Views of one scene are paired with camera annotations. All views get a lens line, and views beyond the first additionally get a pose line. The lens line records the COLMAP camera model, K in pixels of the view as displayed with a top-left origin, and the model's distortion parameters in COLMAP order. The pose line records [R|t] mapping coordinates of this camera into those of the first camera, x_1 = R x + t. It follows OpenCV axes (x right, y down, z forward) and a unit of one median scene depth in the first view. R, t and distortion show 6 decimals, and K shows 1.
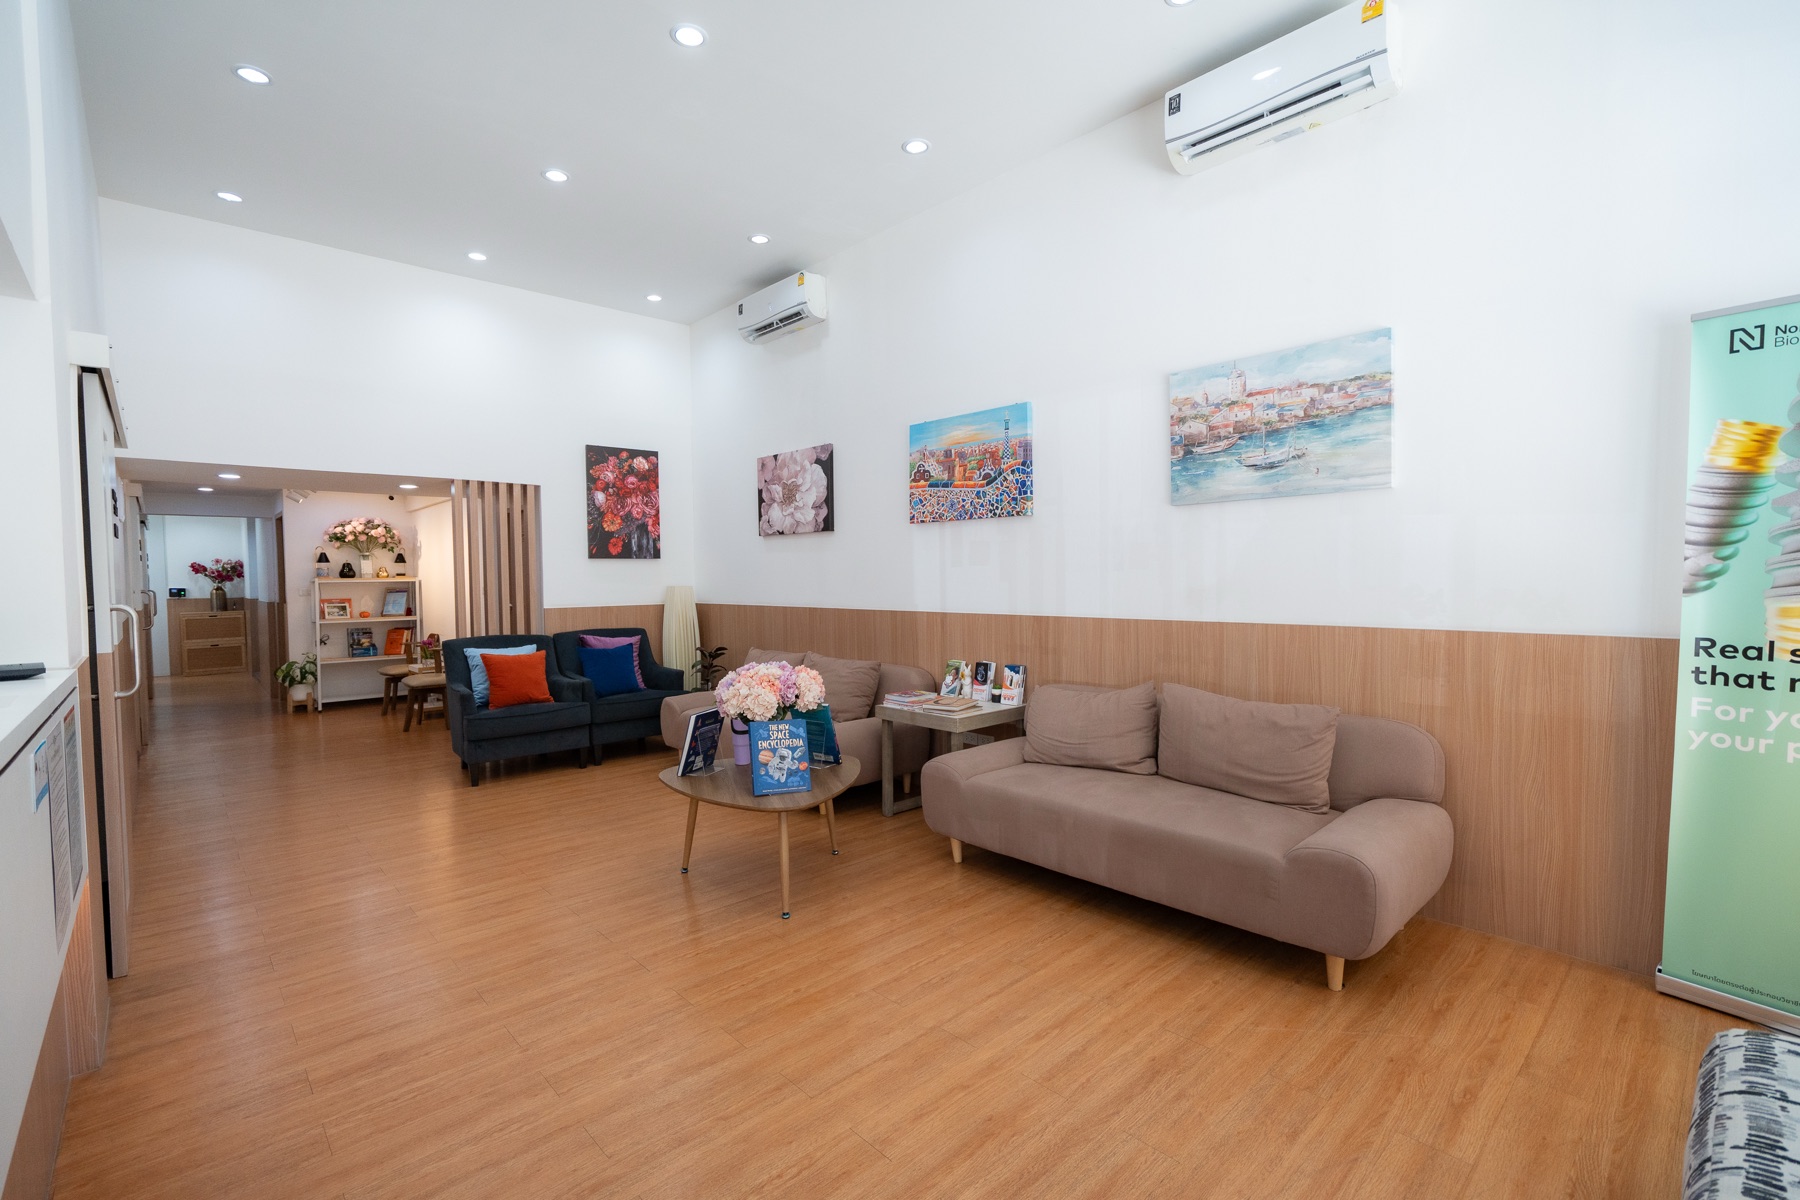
lens RADIAL K [[814.4, 0, 900.7], [0, 814.4, 607.1], [0, 0, 1]] dist [0.000917, 0.001095]
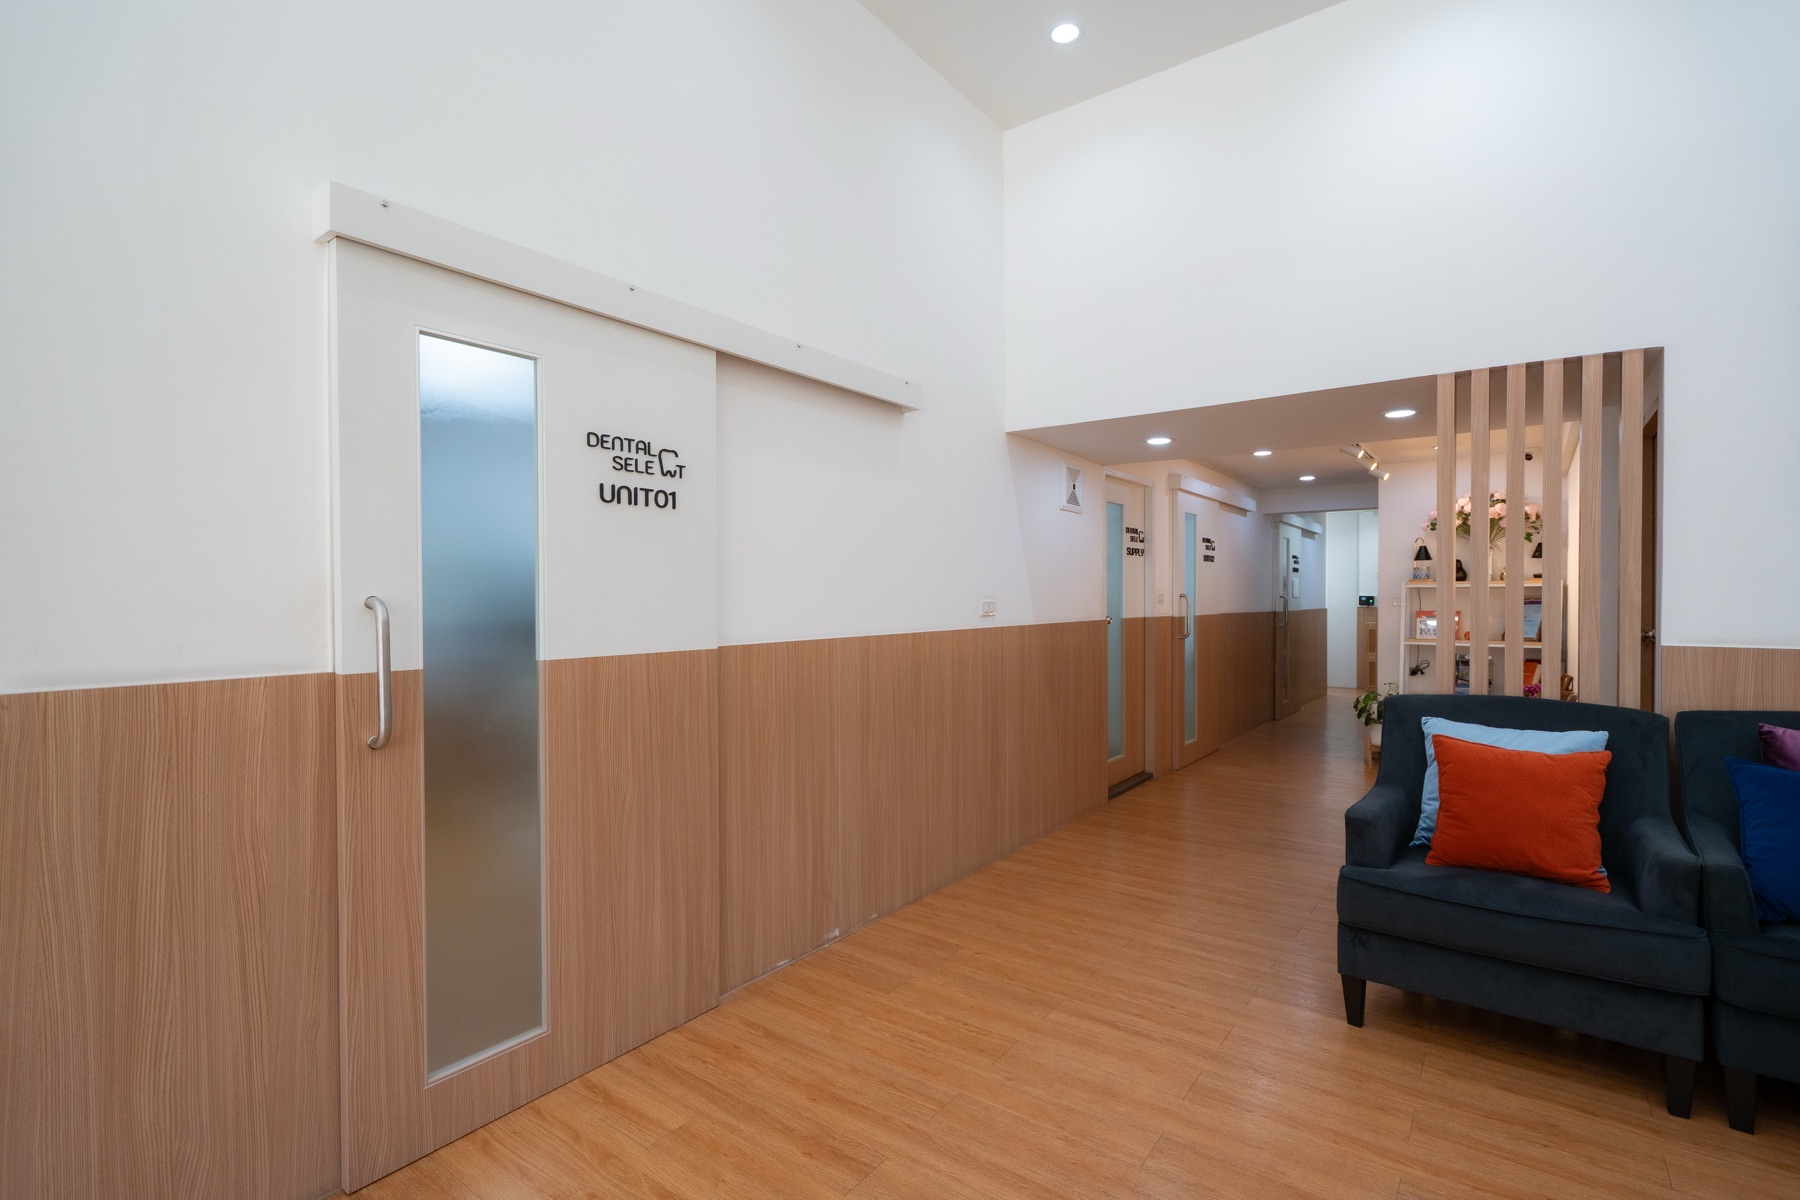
lens RADIAL K [[814.4, 0, 908.6], [0, 814.4, 613.1], [0, 0, 1]] dist [0.000917, 0.001095]
pose [[0.180419, 0.032401, -0.983056, -0.098983], [-0.039536, 0.998888, 0.025666, -0.010080], [0.982795, 0.034236, 0.181500, 0.530397]]
